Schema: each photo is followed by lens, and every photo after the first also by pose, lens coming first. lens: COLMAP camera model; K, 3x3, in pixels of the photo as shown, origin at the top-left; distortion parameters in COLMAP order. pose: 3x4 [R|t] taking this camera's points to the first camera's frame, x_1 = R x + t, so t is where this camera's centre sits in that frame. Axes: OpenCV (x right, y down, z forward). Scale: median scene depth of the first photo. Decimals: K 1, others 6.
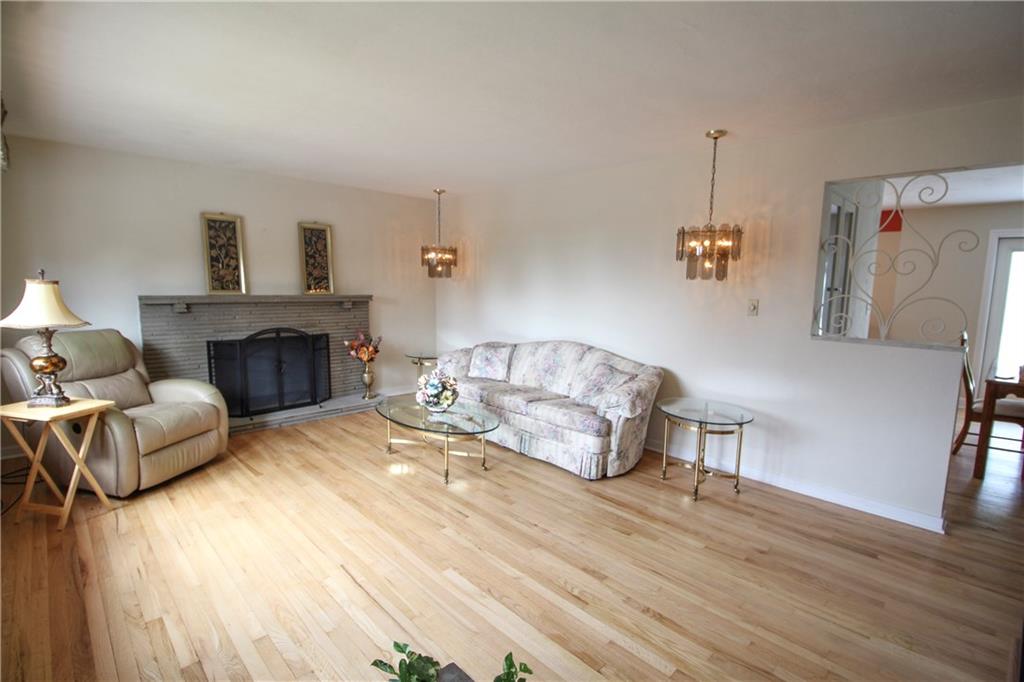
lens RADIAL K [[489.9, 0, 527.9], [0, 489.9, 351.9], [0, 0, 1]] dist [0.008211, -0.002217]
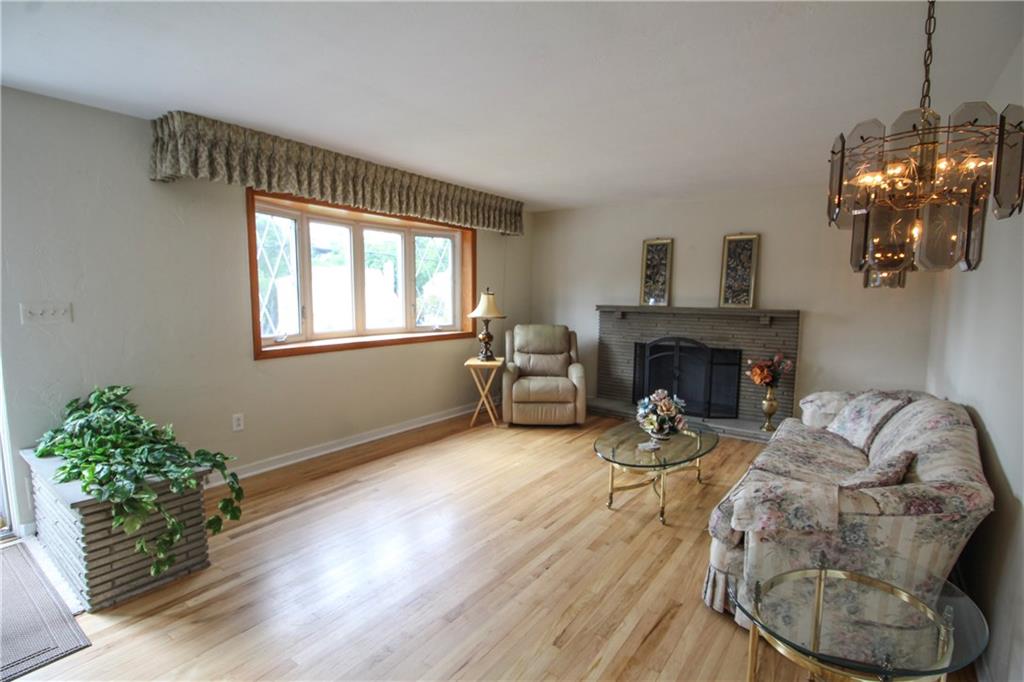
lens RADIAL K [[489.9, 0, 506.3], [0, 489.9, 348.1], [0, 0, 1]] dist [0.008211, -0.002217]
pose [[0.142325, 0.092053, -0.985530, 0.530849], [-0.146199, 0.986700, 0.071049, -0.048717], [0.978963, 0.133972, 0.153890, 0.488393]]
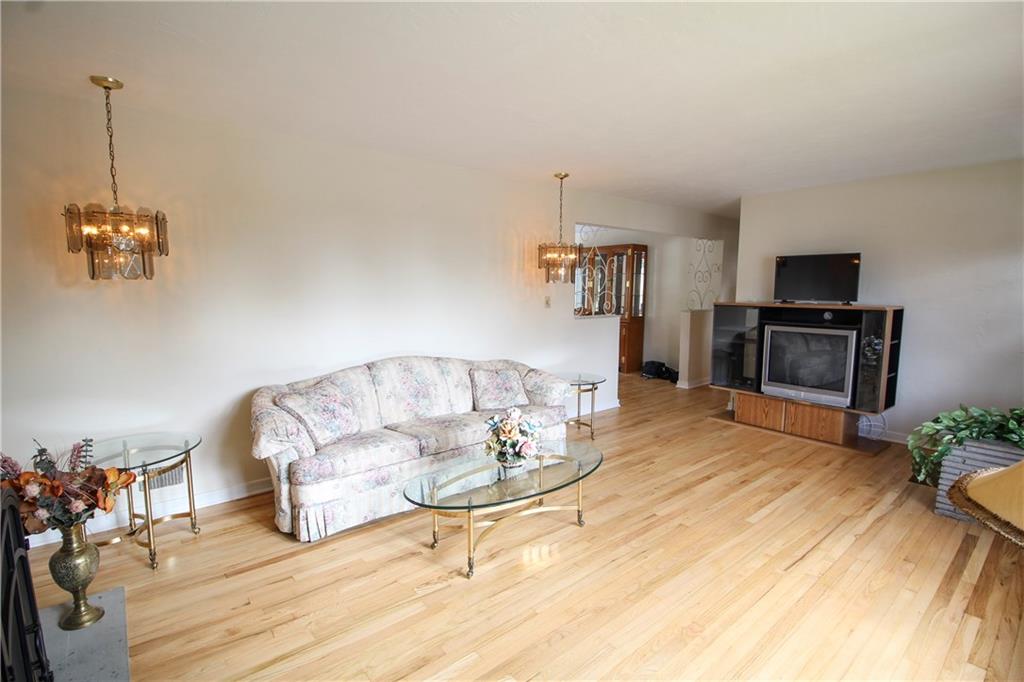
lens RADIAL K [[489.9, 0, 522.0], [0, 489.9, 337.5], [0, 0, 1]] dist [0.008211, -0.002217]
pose [[0.072635, -0.121021, 0.989989, -0.754814], [0.137720, 0.984319, 0.110224, -0.123868], [-0.987804, 0.128335, 0.088163, 0.764808]]
